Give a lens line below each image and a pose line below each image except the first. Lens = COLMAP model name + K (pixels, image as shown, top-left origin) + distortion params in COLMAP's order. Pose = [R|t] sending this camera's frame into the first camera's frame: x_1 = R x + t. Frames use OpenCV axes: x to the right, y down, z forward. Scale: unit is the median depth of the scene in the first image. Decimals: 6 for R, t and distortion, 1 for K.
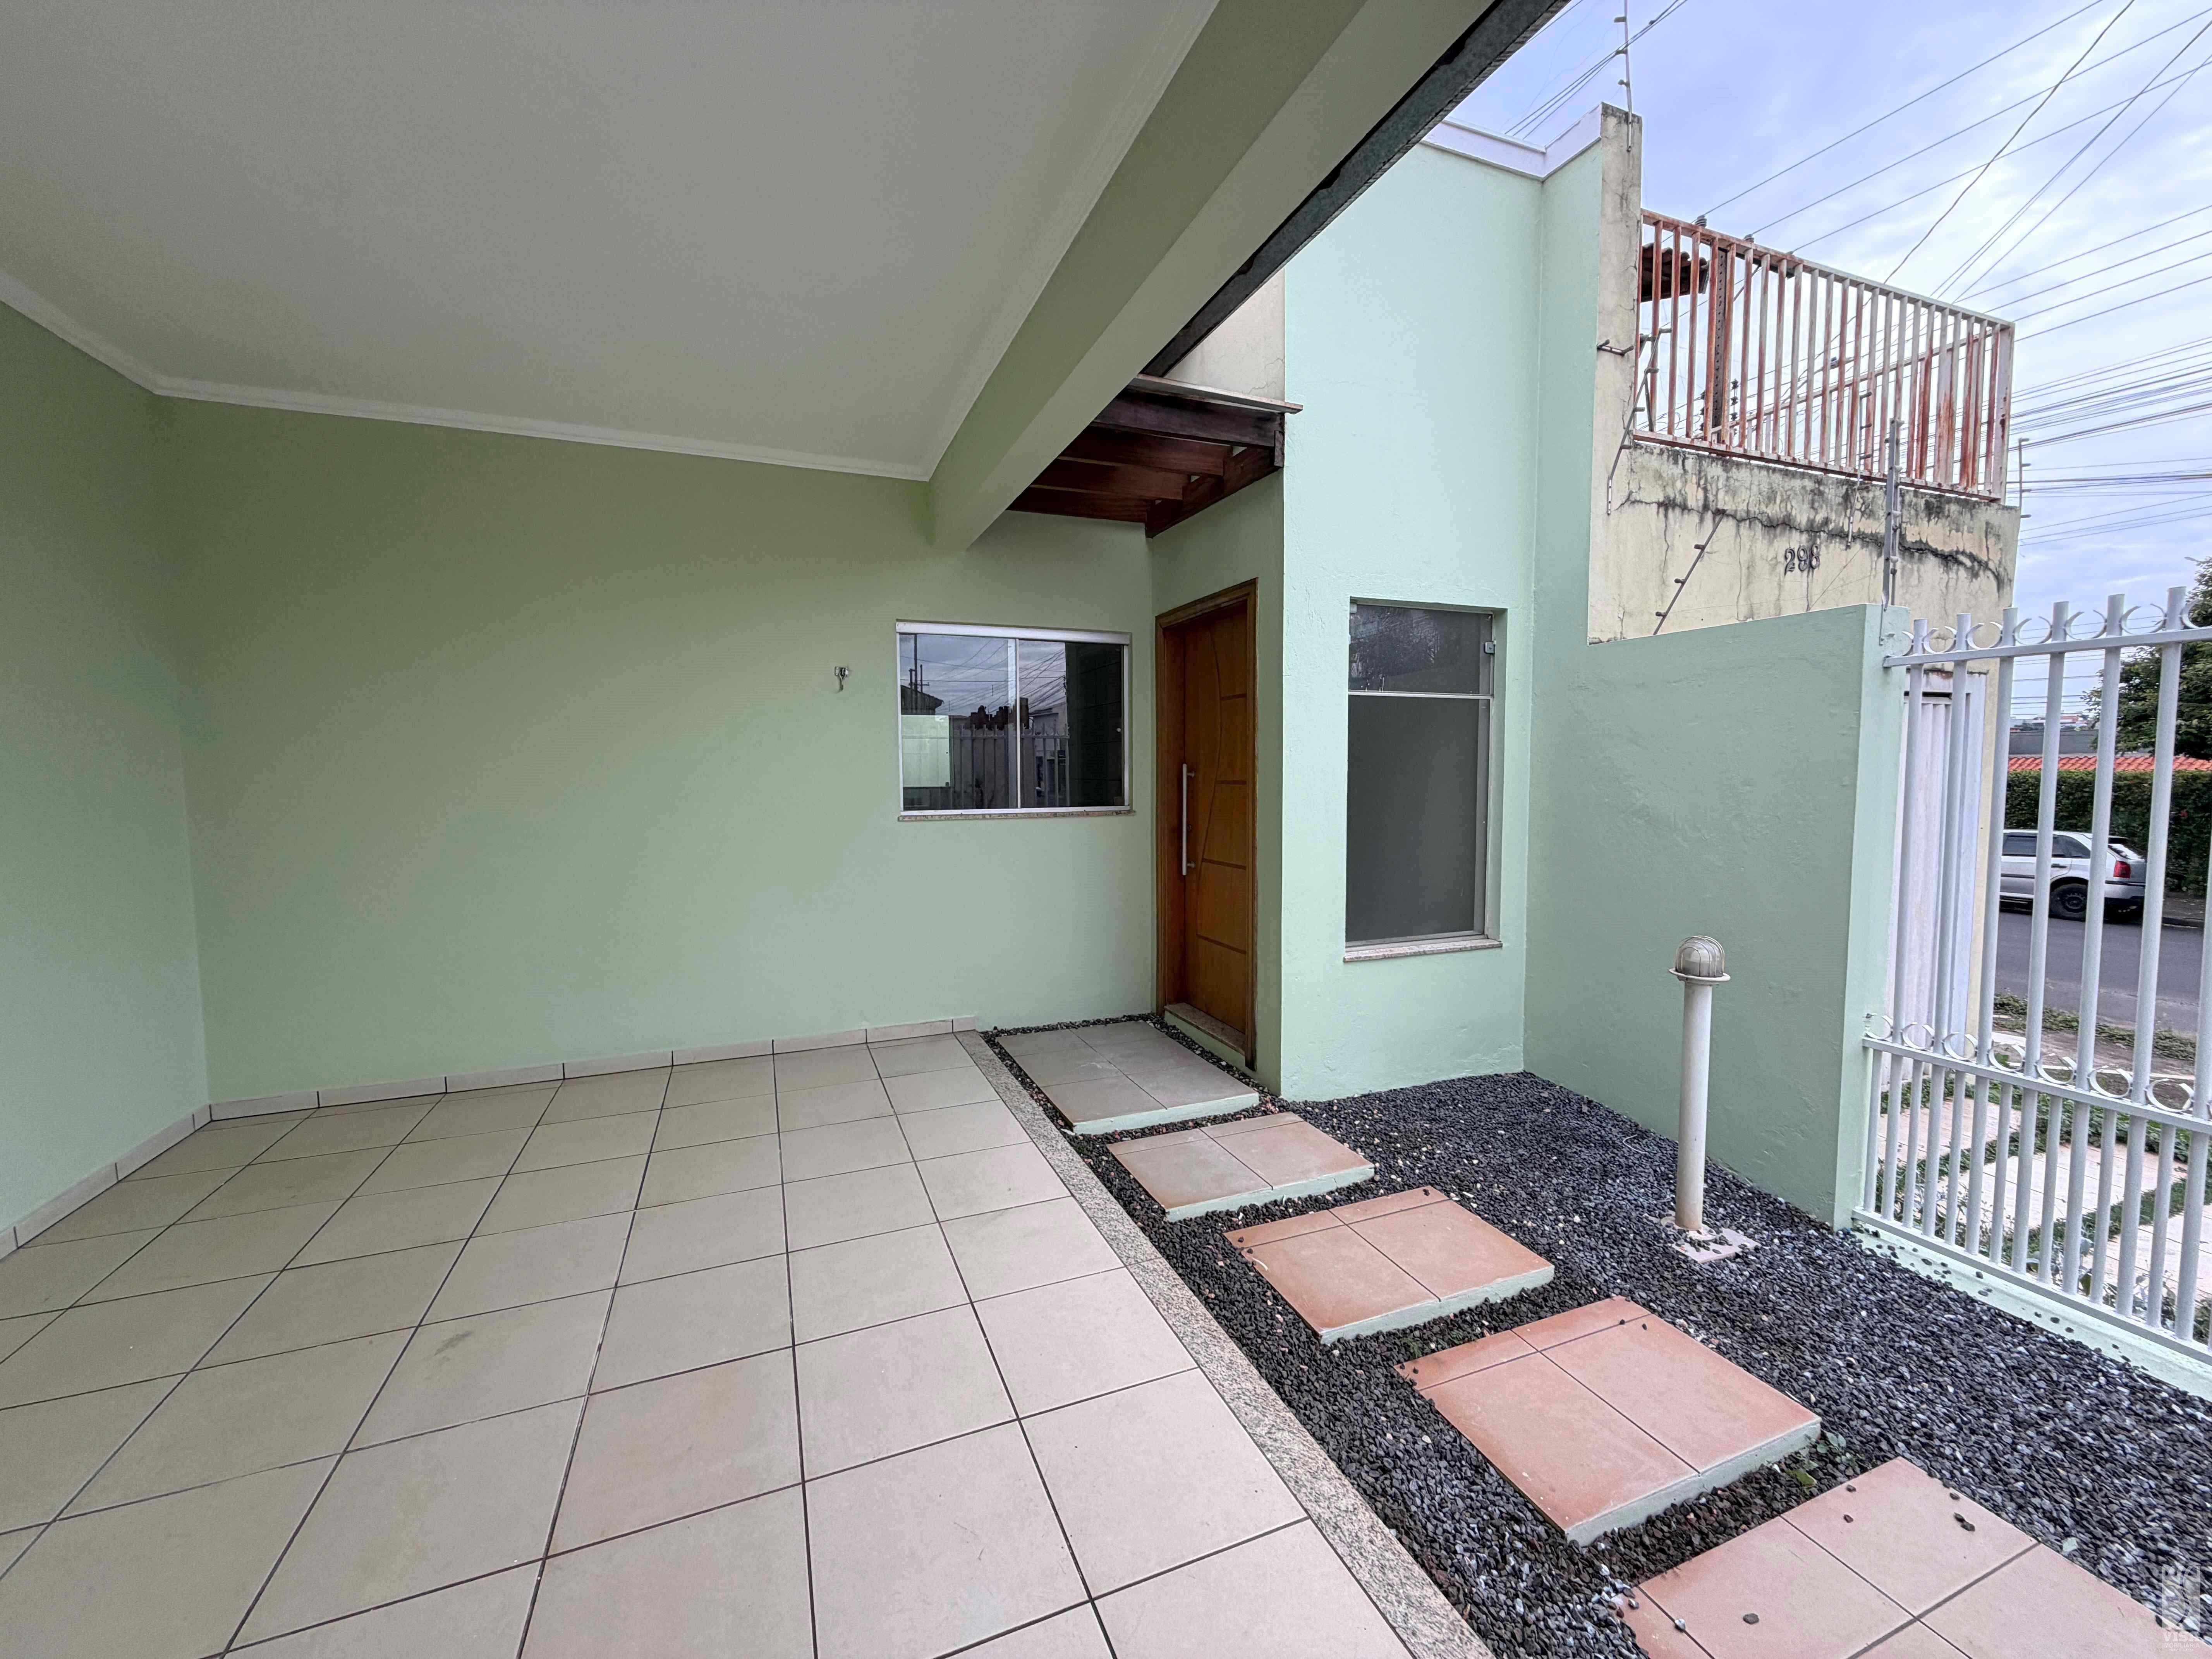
lens RADIAL K [[880.8, 0, 1106.0], [0, 880.8, 829.5], [0, 0, 1]] dist [-0.002740, -0.000445]
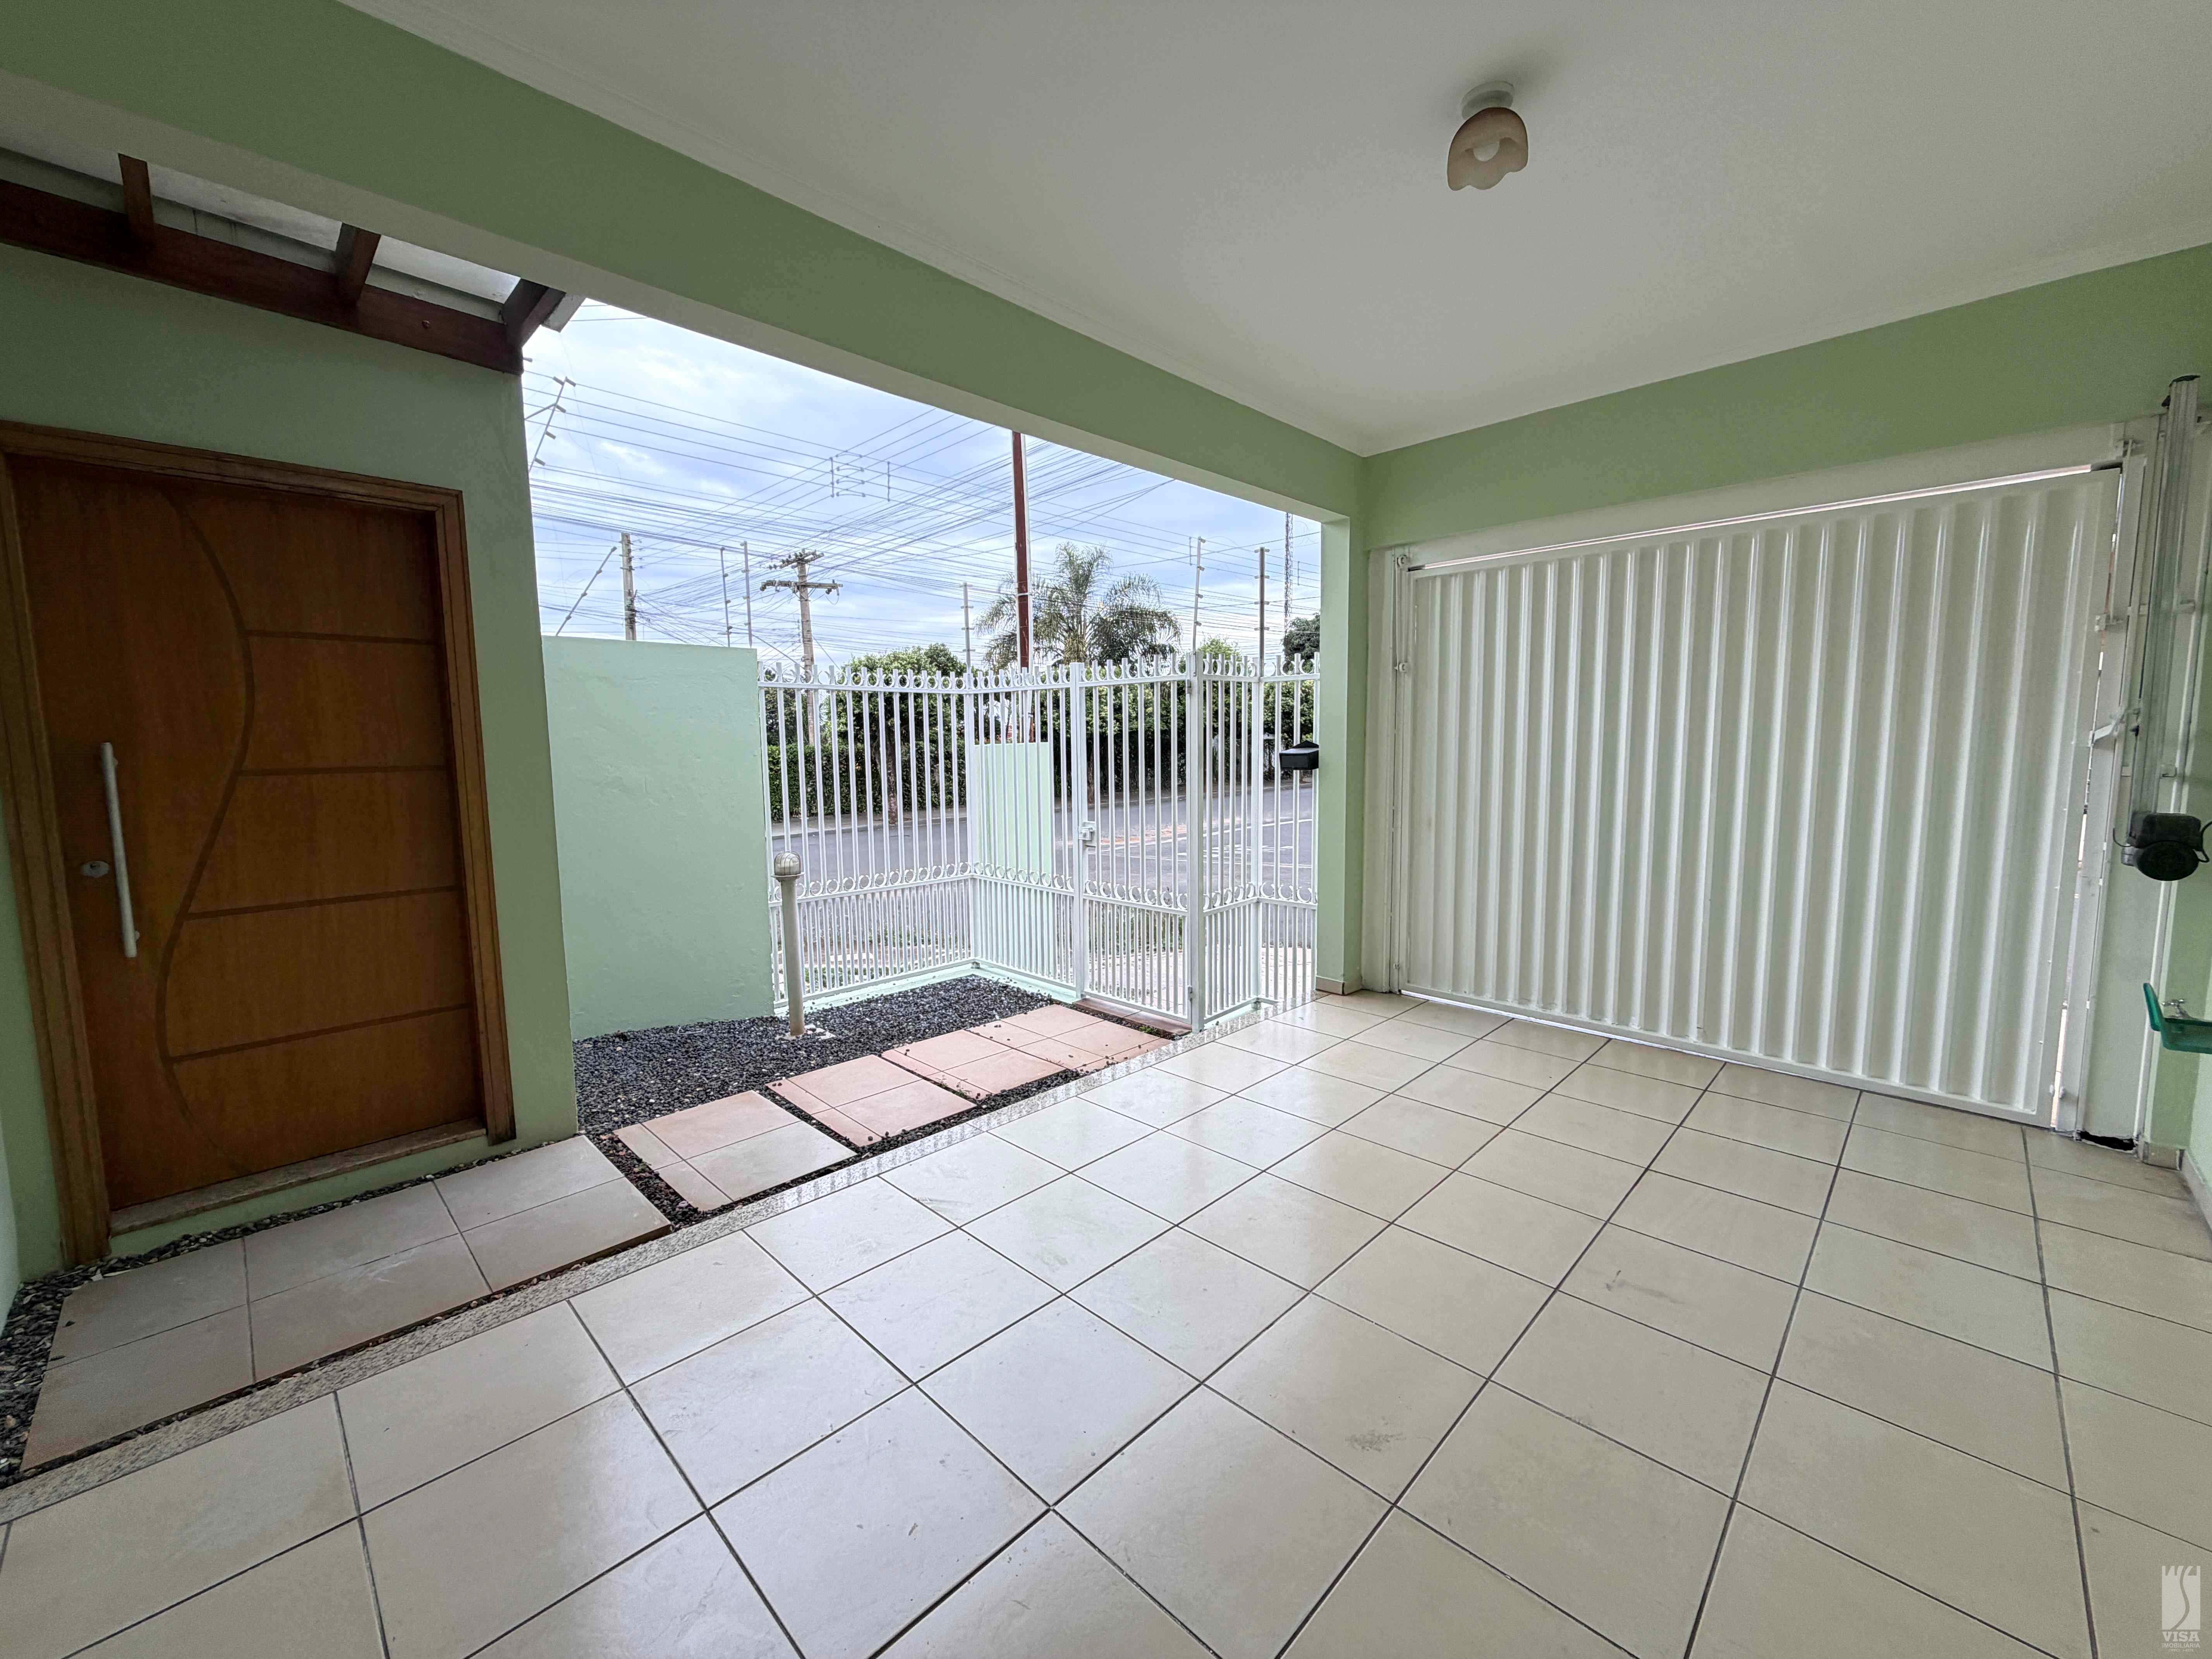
lens RADIAL K [[880.8, 0, 1106.0], [0, 880.8, 829.5], [0, 0, 1]] dist [-0.002740, -0.000445]
pose [[-0.405926, -0.079066, 0.910479, -1.006988], [0.086164, 0.988502, 0.124257, -0.062643], [-0.909835, 0.128890, -0.394446, 1.109176]]
